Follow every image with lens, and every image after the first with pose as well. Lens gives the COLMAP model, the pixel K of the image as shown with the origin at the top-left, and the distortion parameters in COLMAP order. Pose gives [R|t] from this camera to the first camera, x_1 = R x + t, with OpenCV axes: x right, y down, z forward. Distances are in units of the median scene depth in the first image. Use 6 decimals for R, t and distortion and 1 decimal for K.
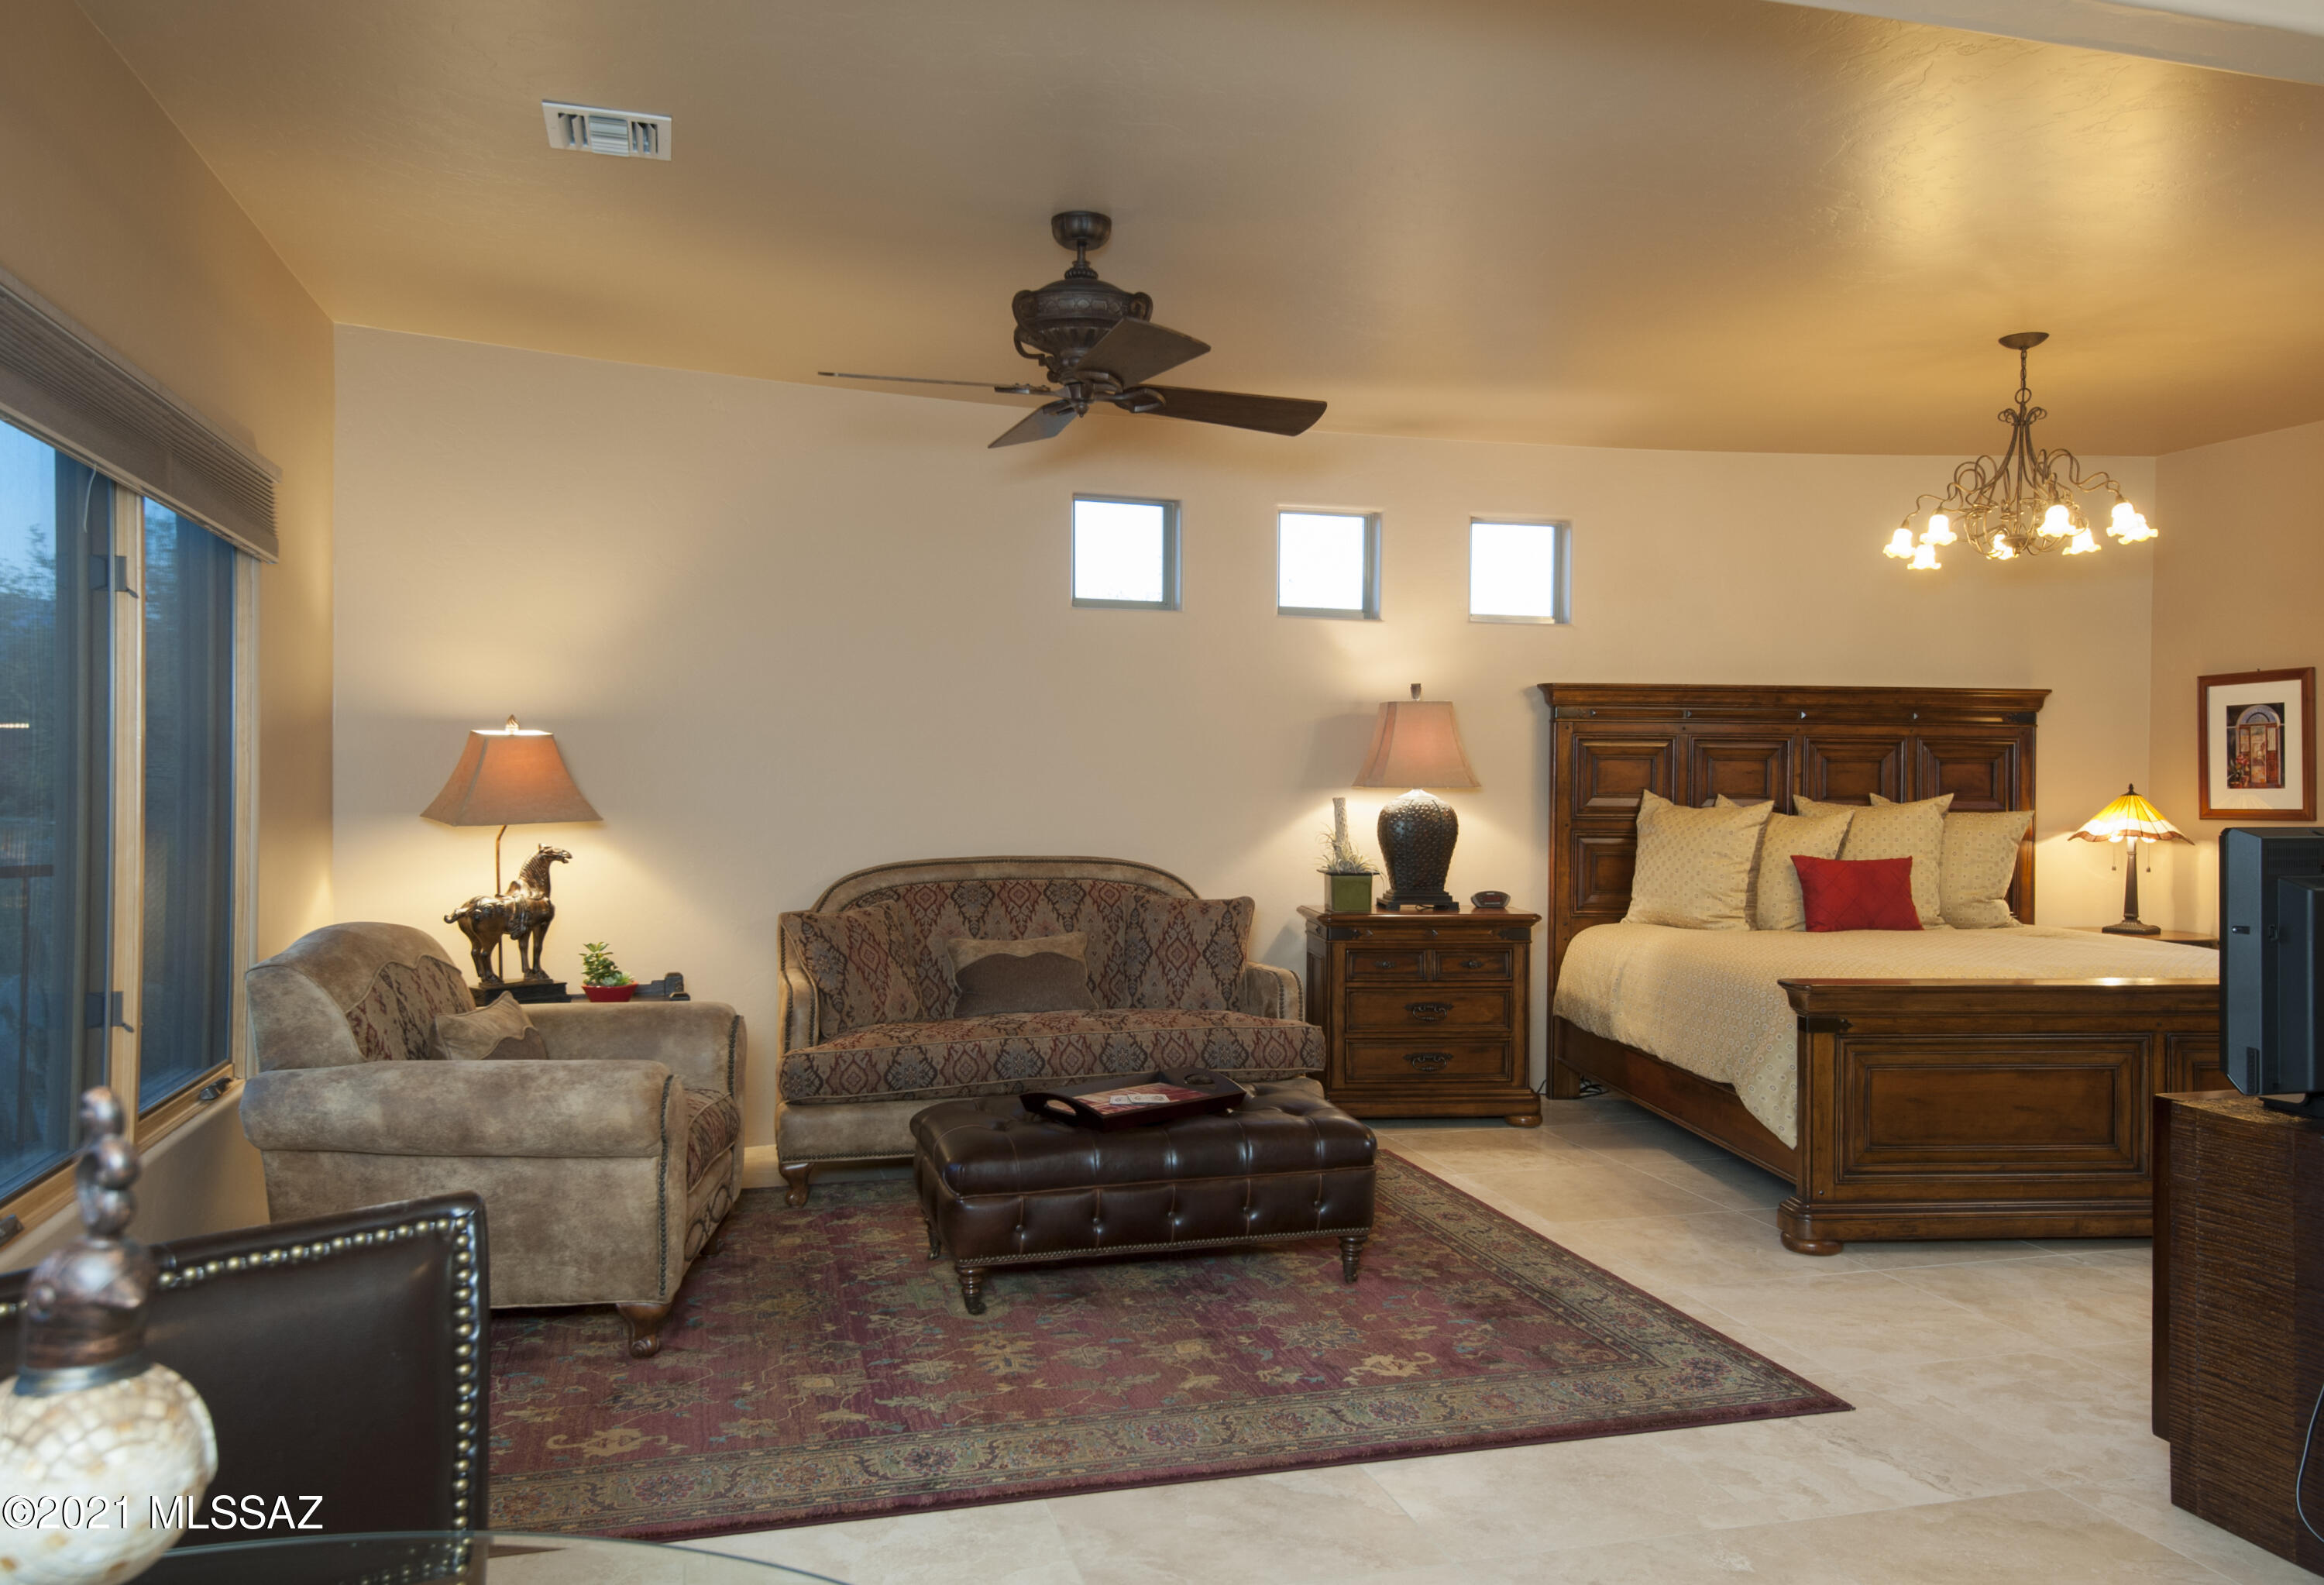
lens RADIAL K [[1631.0, 0, 1168.3], [0, 1631.0, 794.8], [0, 0, 1]] dist [0.062860, 0.007254]
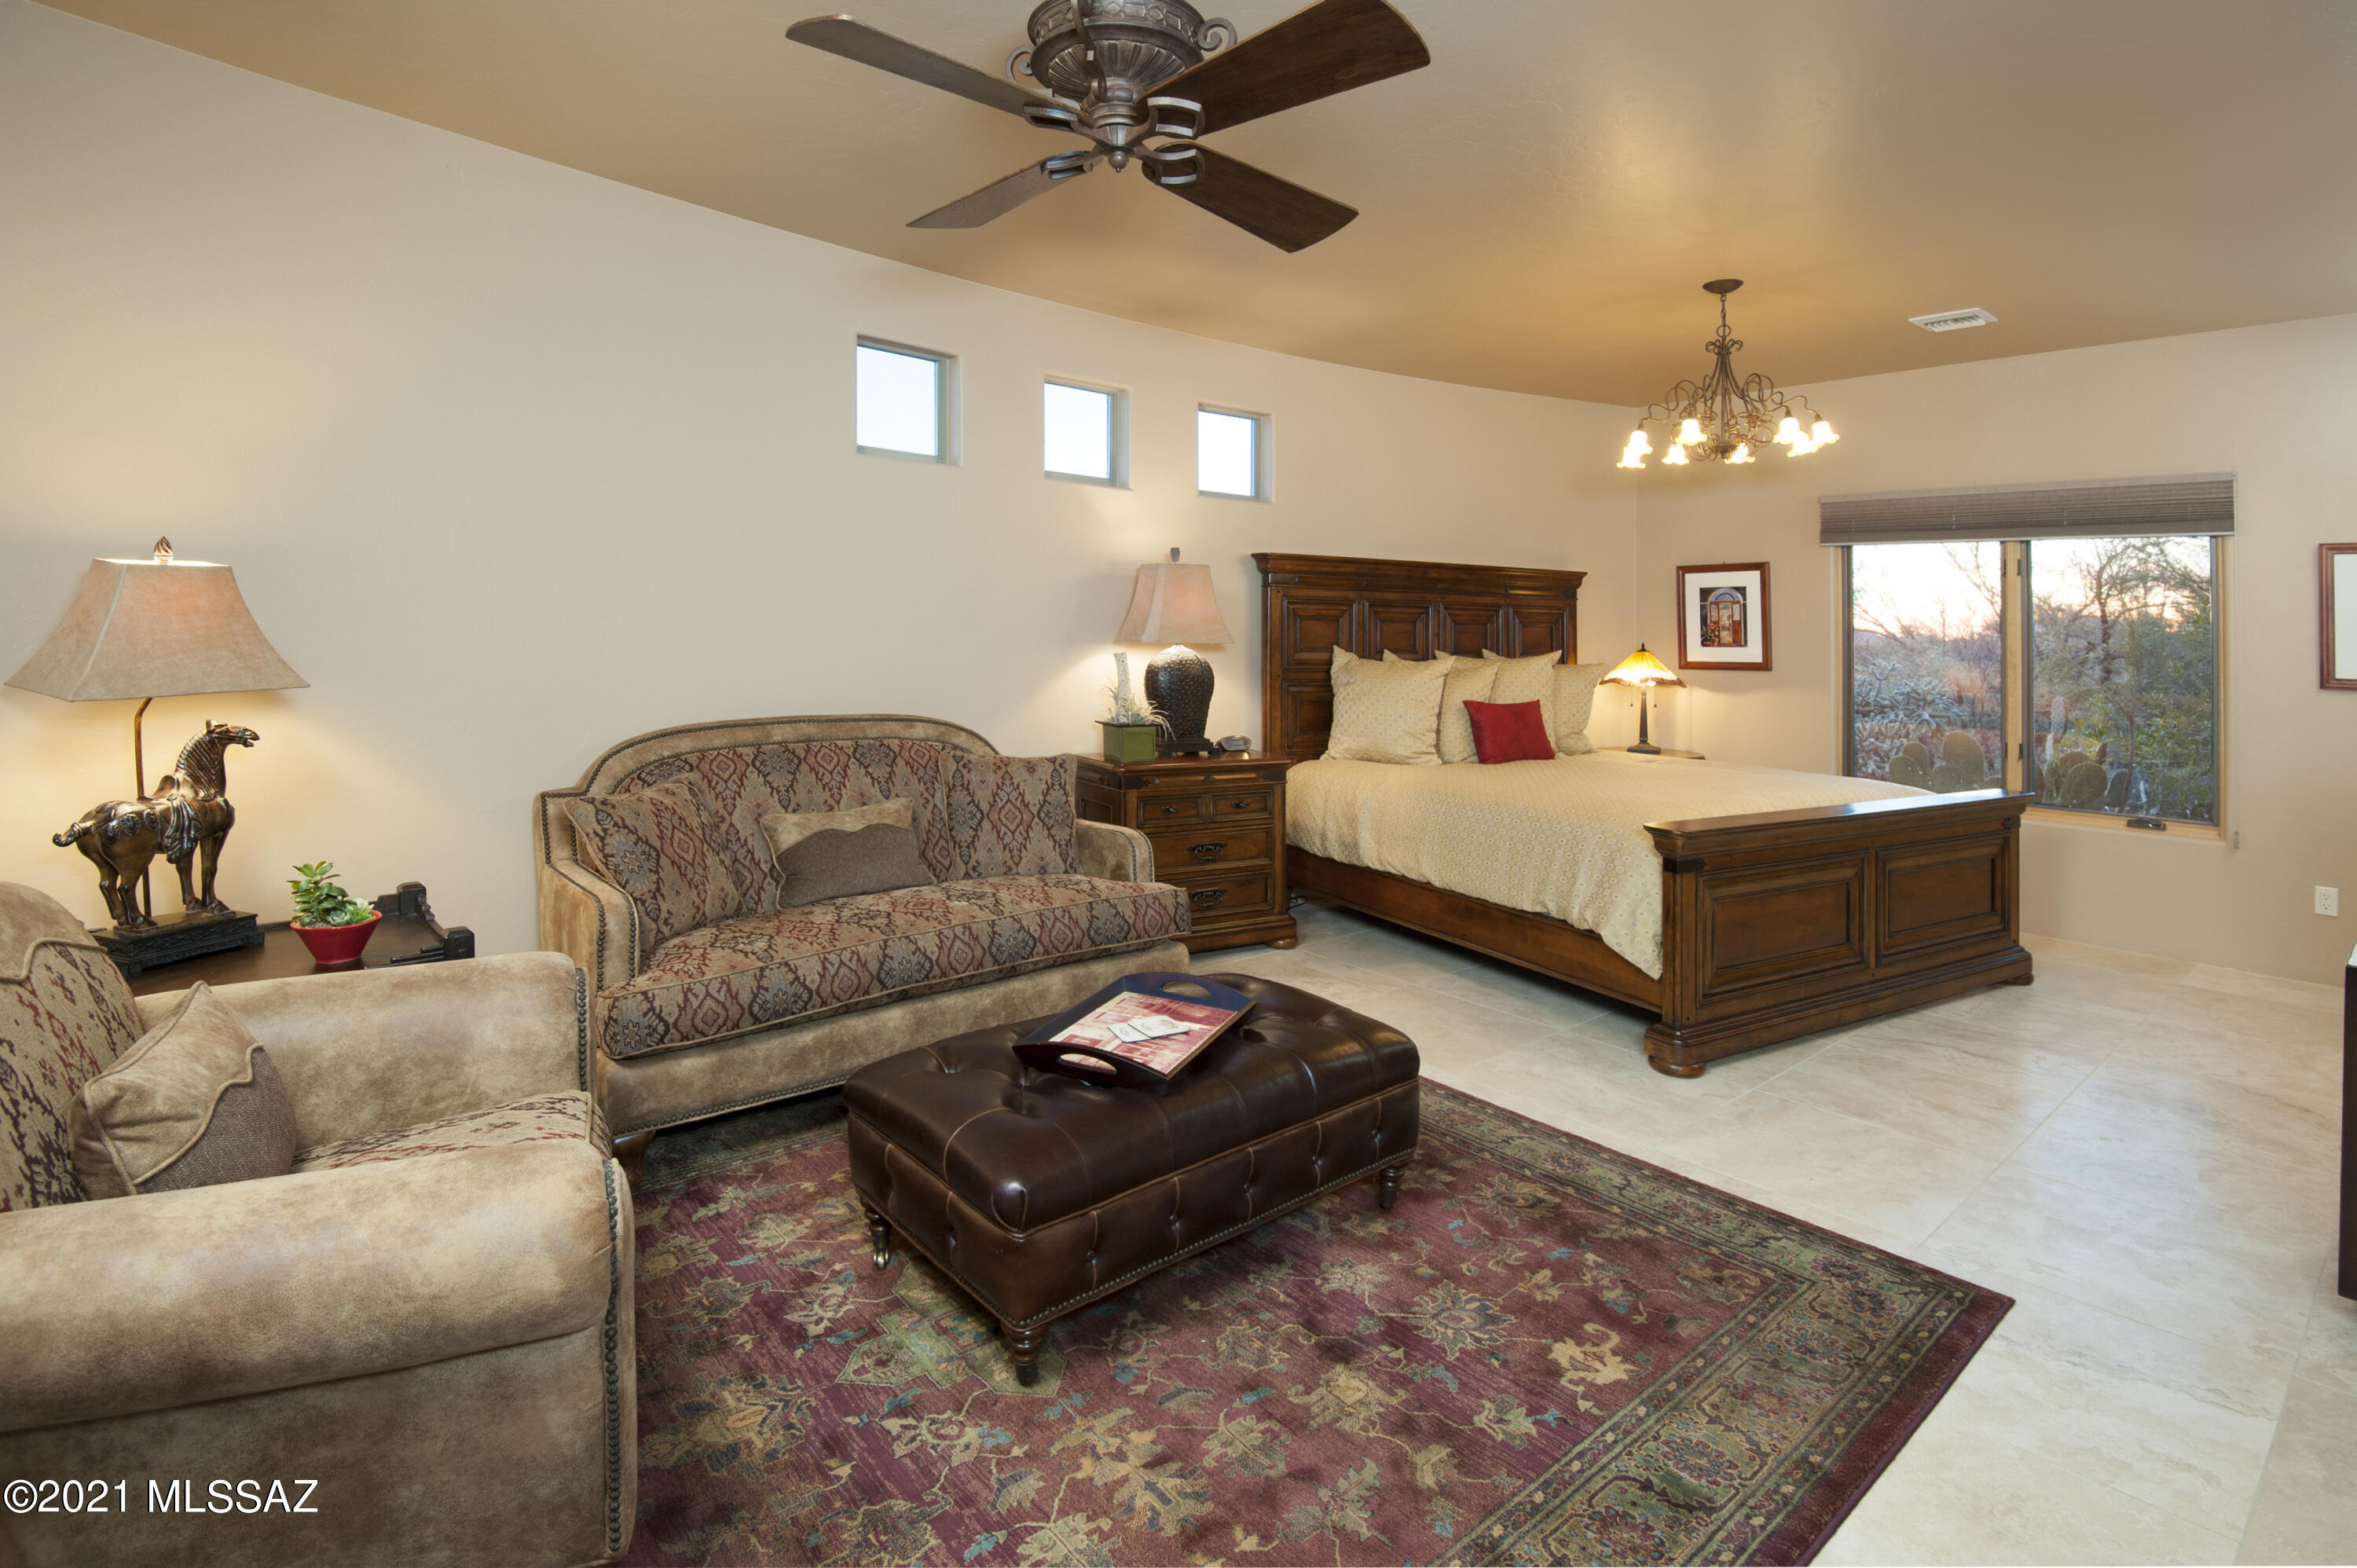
lens RADIAL K [[1135.1, 0, 1169.2], [0, 1135.1, 645.3], [0, 0, 1]] dist [-0.007656, -0.011623]
pose [[0.917325, 0.004769, 0.398111, -0.188295], [-0.007175, 0.999964, 0.004553, -0.007605], [-0.398075, -0.007032, 0.917326, 0.378977]]
